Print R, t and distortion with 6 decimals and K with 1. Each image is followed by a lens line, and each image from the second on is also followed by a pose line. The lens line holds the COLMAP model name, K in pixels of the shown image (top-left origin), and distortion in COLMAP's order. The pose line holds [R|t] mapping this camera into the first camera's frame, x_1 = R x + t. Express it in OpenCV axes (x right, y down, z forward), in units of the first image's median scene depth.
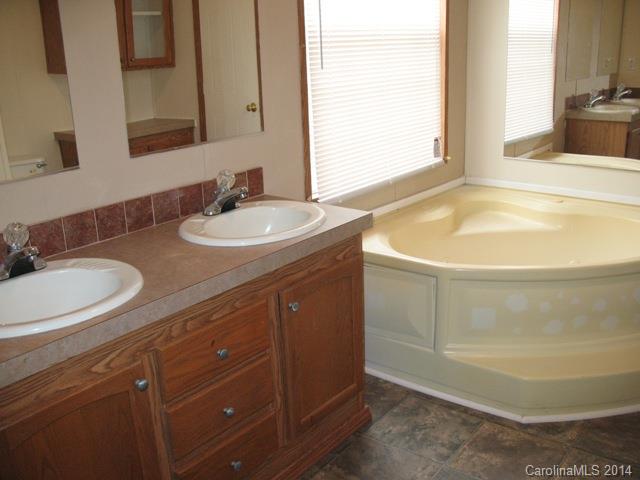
lens RADIAL K [[657.2, 0, 322.2], [0, 657.2, 241.6], [0, 0, 1]] dist [-0.126996, 0.000000]
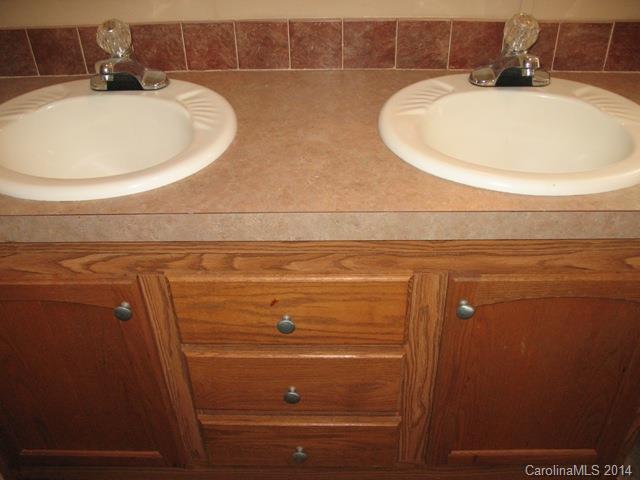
lens RADIAL K [[657.2, 0, 319.5], [0, 657.2, 236.2], [0, 0, 1]] dist [-0.126996, 0.000000]
pose [[0.604127, 0.494446, -0.624943, 0.193499], [-0.239395, 0.860613, 0.449484, -0.168848], [0.760079, -0.121937, 0.638288, 0.582035]]
